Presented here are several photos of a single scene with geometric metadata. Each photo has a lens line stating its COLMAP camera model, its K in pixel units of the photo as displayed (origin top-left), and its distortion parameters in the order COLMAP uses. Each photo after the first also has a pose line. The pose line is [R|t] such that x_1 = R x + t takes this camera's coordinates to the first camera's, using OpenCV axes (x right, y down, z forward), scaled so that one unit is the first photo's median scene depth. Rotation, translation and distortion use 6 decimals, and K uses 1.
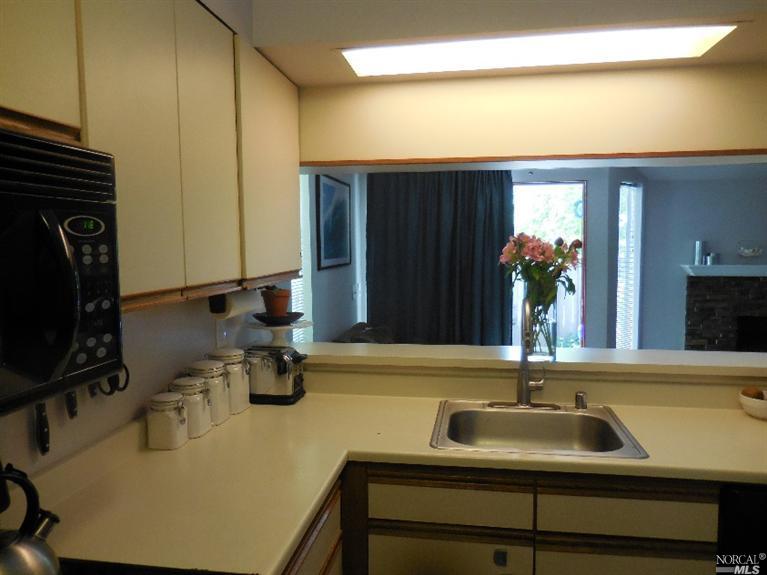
lens RADIAL K [[579.2, 0, 380.8], [0, 579.2, 284.0], [0, 0, 1]] dist [-0.018473, 0.017991]
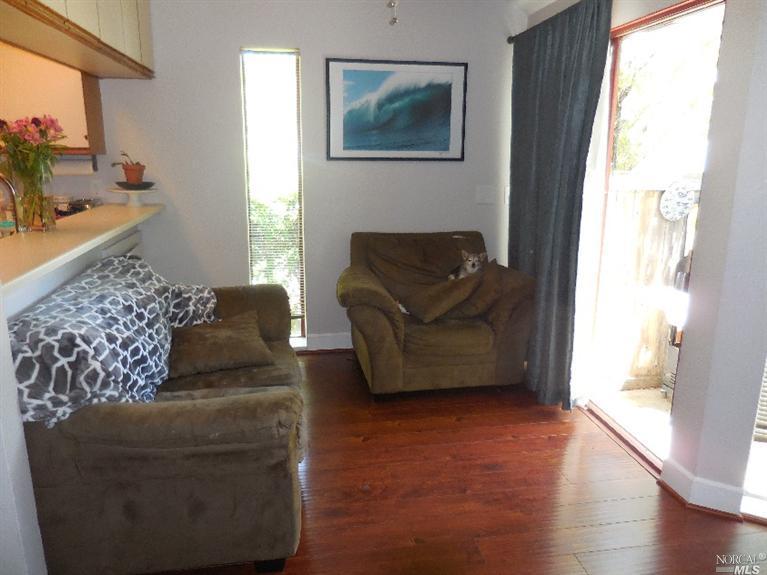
lens RADIAL K [[579.2, 0, 380.1], [0, 579.2, 288.1], [0, 0, 1]] dist [-0.018473, 0.017991]
pose [[0.331888, 0.234040, -0.913825, 0.915045], [-0.082387, 0.972224, 0.219075, -0.034569], [0.939714, 0.002578, 0.341951, 0.731716]]
